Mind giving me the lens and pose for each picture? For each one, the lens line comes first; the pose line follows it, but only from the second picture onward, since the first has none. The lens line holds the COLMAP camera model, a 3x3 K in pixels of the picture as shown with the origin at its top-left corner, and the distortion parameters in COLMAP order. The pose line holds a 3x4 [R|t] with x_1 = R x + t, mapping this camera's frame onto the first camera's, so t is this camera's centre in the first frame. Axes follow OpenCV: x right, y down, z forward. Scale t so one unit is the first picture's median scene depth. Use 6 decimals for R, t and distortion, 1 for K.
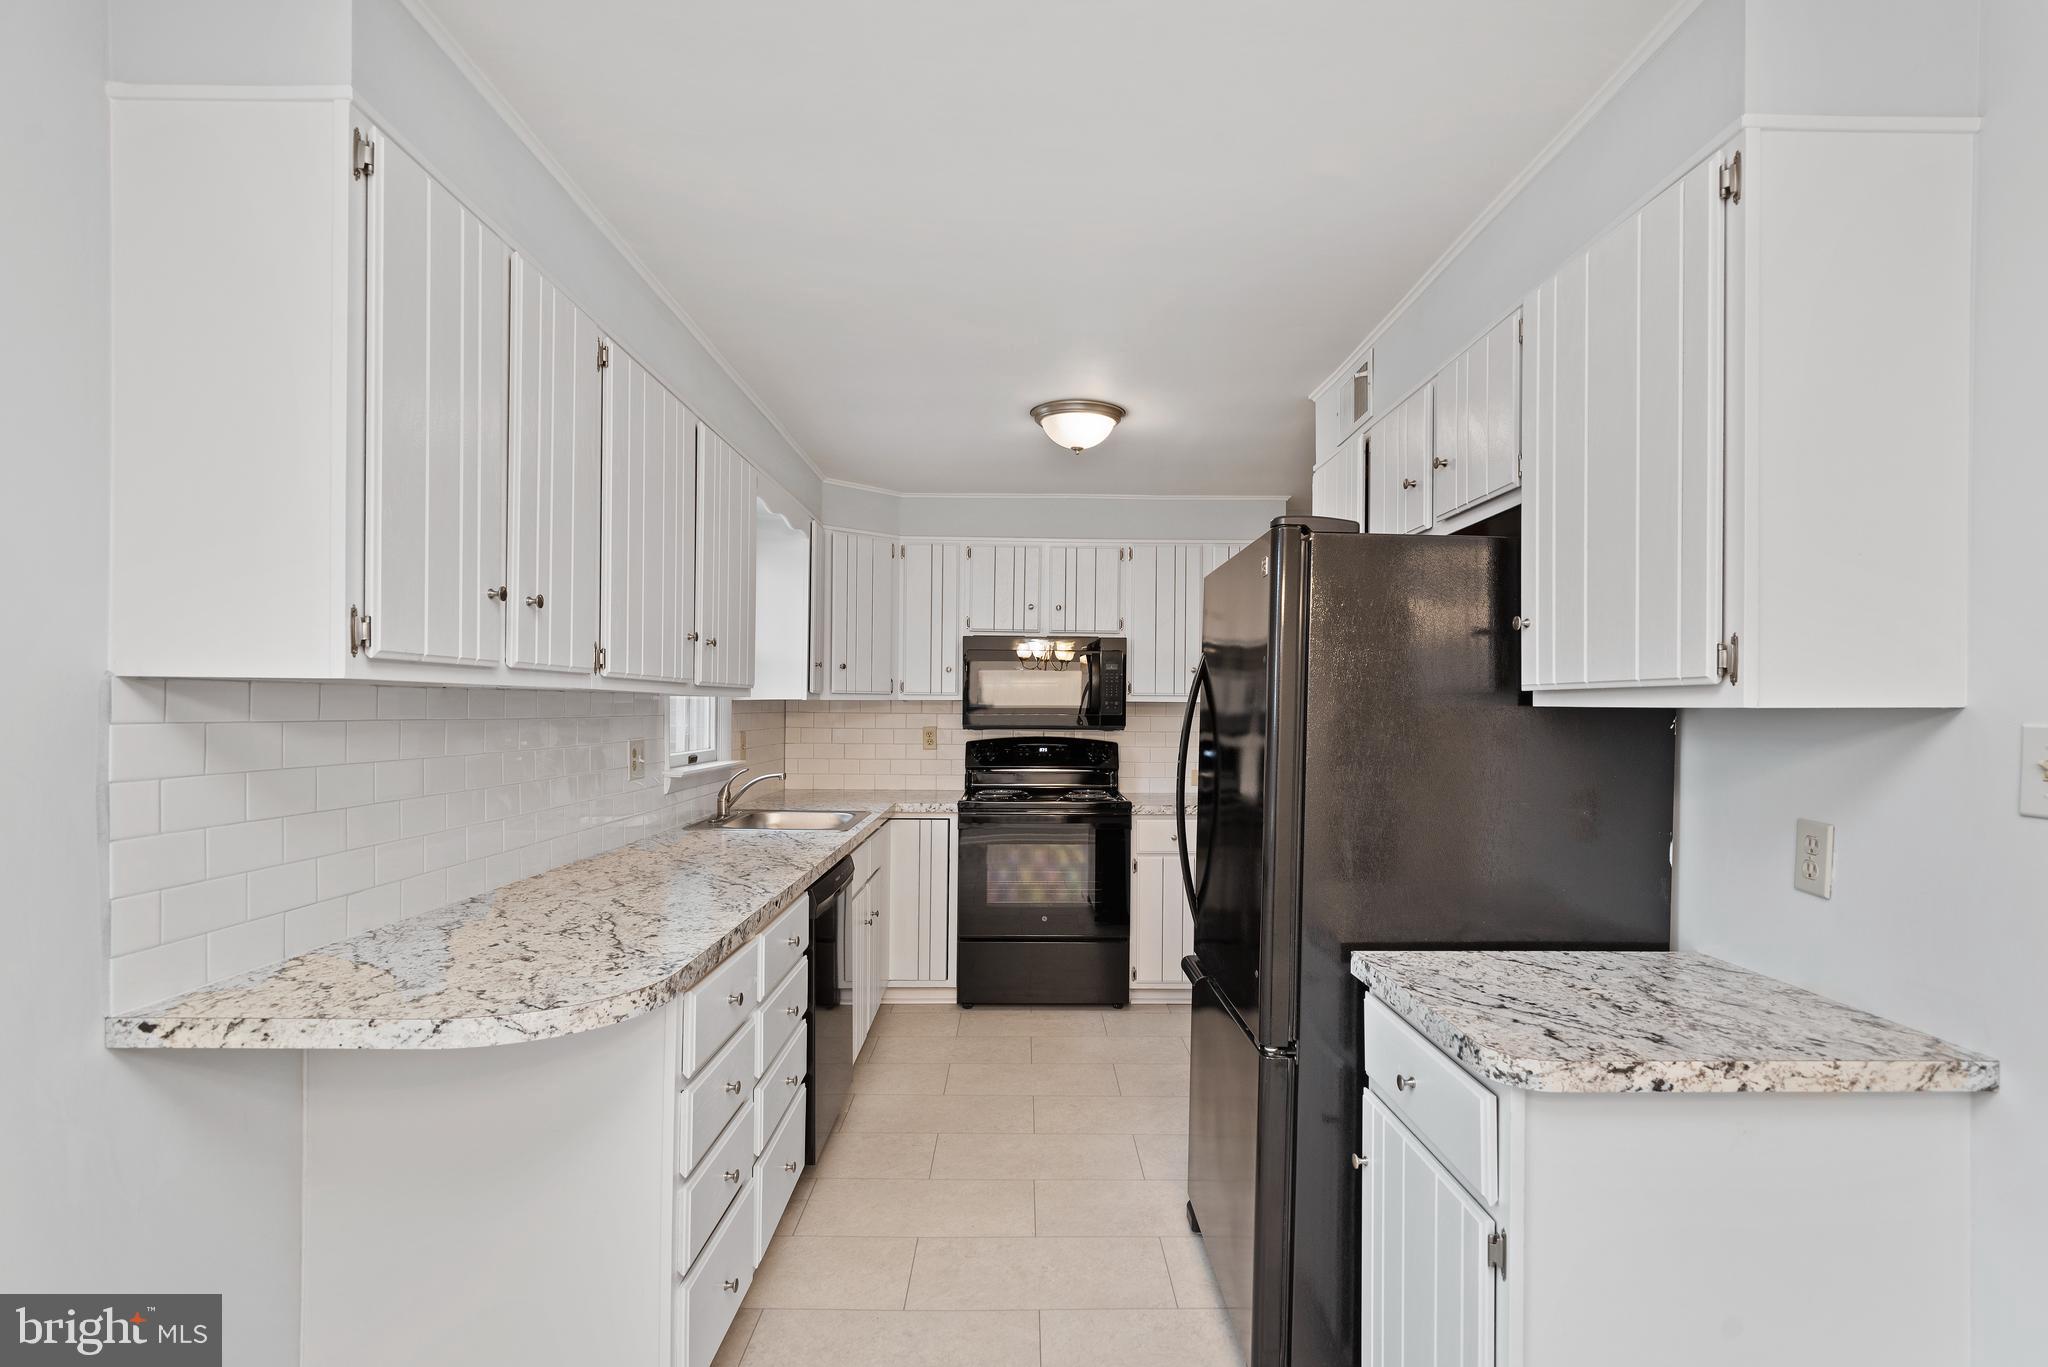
lens RADIAL K [[988.6, 0, 1028.4], [0, 988.6, 715.0], [0, 0, 1]] dist [0.001534, 0.000200]
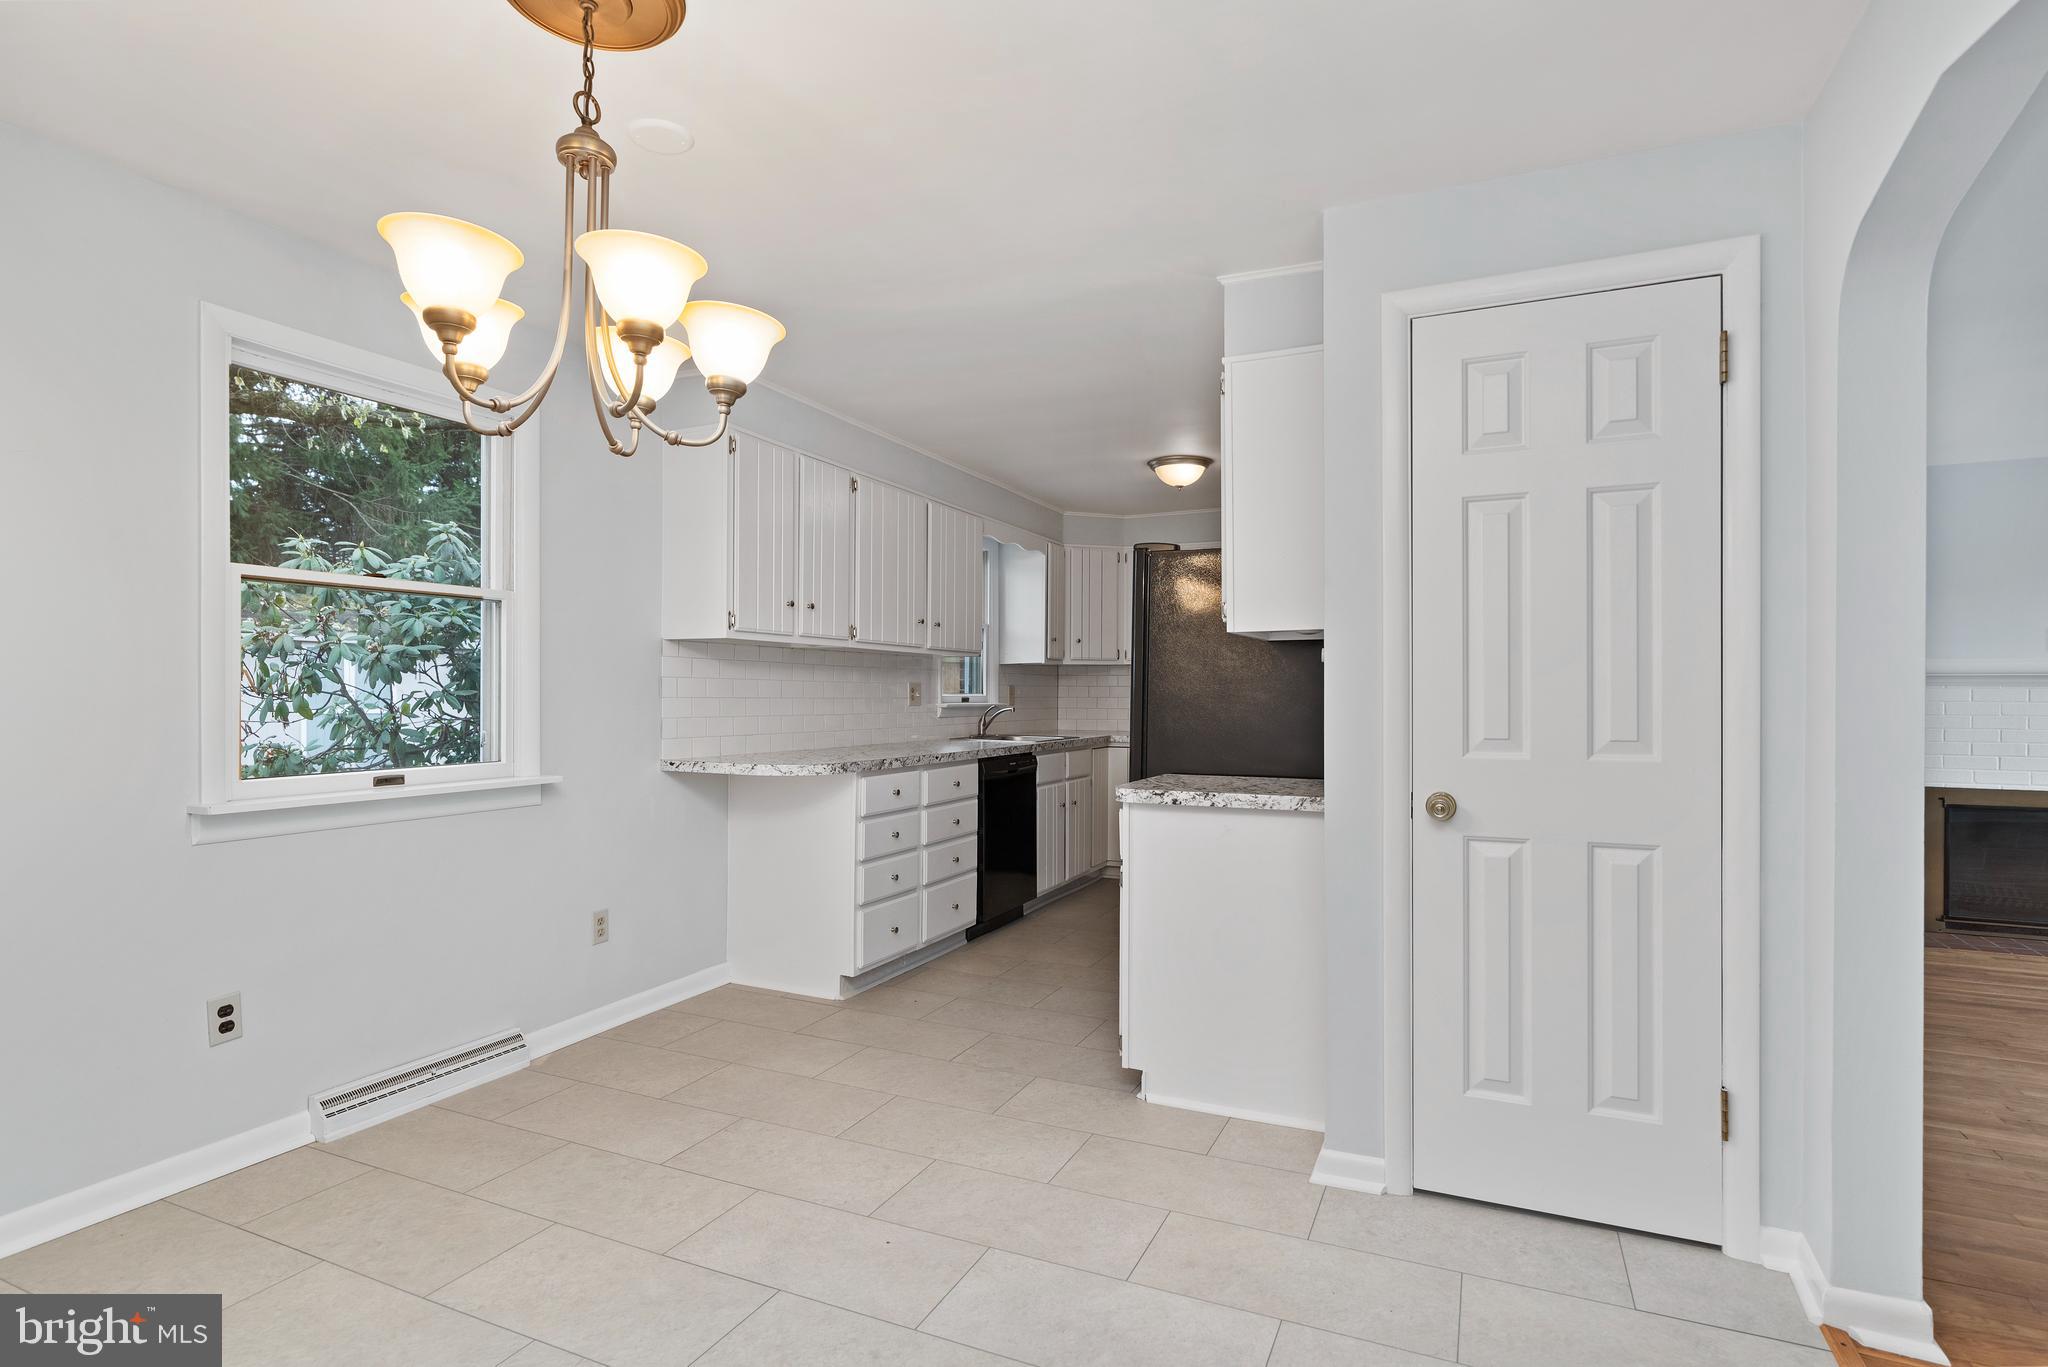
lens RADIAL K [[996.5, 0, 1036.8], [0, 996.5, 702.6], [0, 0, 1]] dist [0.001164, 0.000240]
pose [[0.904194, -0.000494, -0.427121, 0.390322], [-0.000592, 0.999997, -0.002409, 0.046065], [0.427121, 0.002431, 0.904191, -0.347049]]
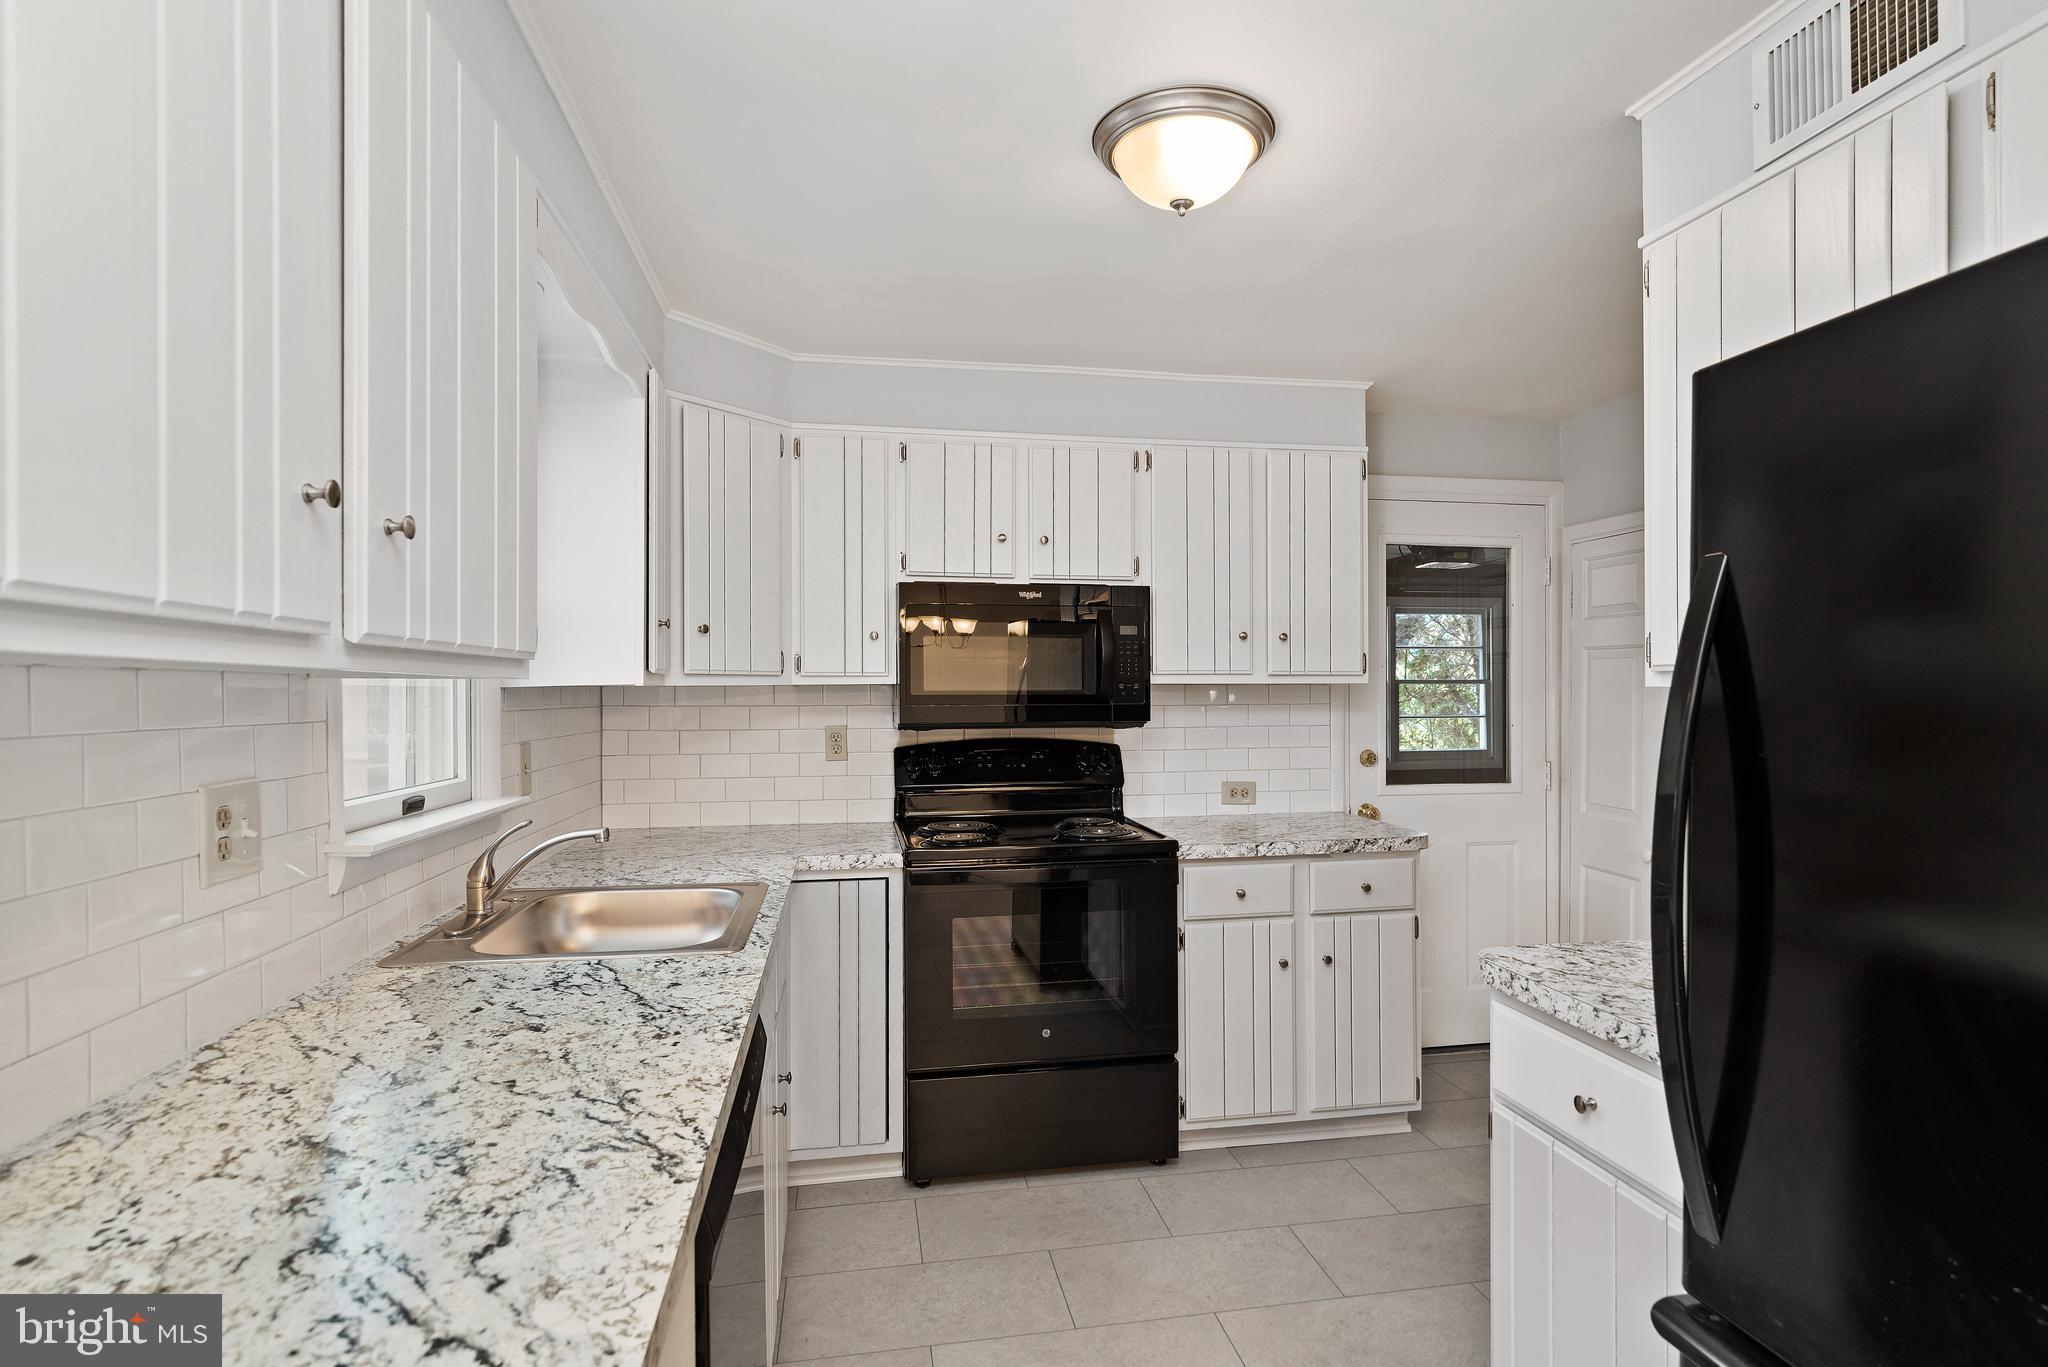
lens RADIAL K [[991.0, 0, 1018.6], [0, 991.0, 697.6], [0, 0, 1]] dist [-0.000776, -0.000177]
pose [[0.986452, -0.012659, 0.163561, -0.102359], [0.013150, 0.999912, -0.001917, -0.004337], [-0.163522, 0.004042, 0.986531, 0.393575]]
